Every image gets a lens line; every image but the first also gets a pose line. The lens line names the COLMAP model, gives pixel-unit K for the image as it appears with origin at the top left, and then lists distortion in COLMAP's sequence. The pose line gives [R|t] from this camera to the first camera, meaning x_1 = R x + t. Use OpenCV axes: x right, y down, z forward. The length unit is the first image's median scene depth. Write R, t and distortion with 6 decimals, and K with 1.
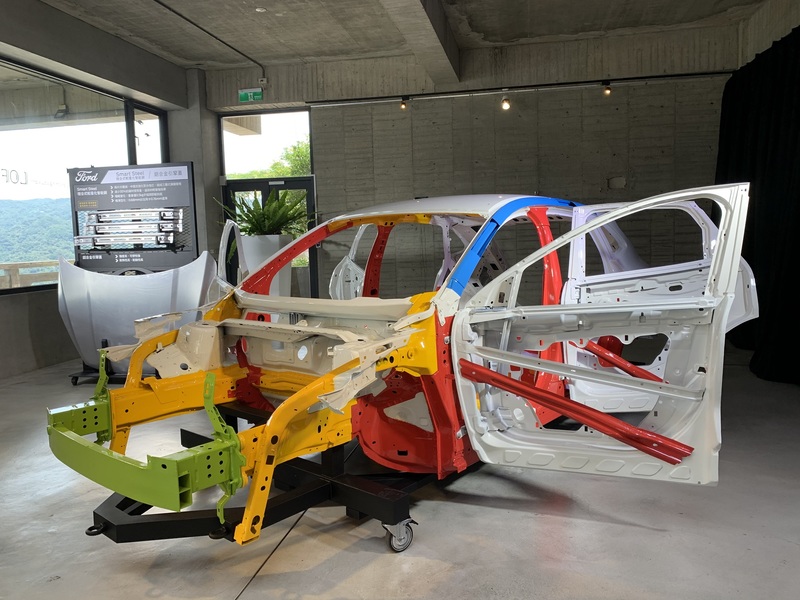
lens RADIAL K [[608.3, 0, 398.5], [0, 608.3, 300.8], [0, 0, 1]] dist [0.011392, -0.001244]
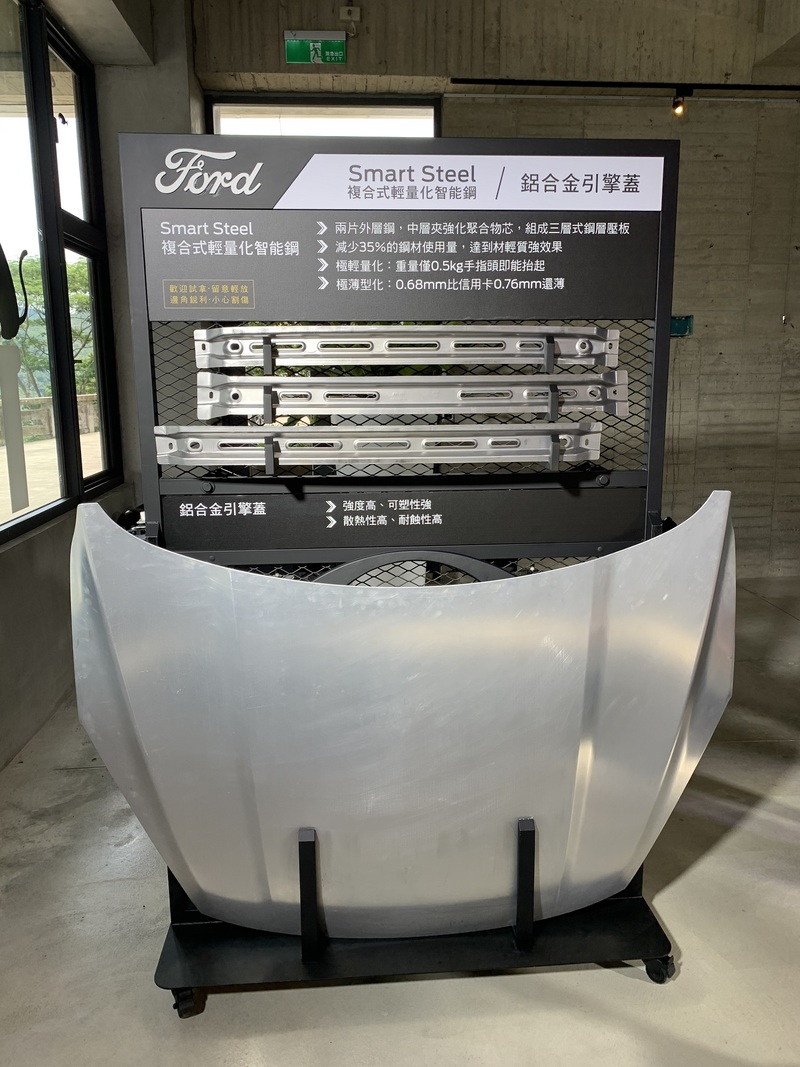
lens RADIAL K [[811.4, 0, 402.6], [0, 811.4, 528.3], [0, 0, 1]] dist [0.011392, -0.001244]
pose [[0.965877, -0.024676, 0.257822, -0.521617], [0.002799, 0.996388, 0.084875, -0.092391], [-0.258985, -0.081257, 0.962457, 0.662193]]
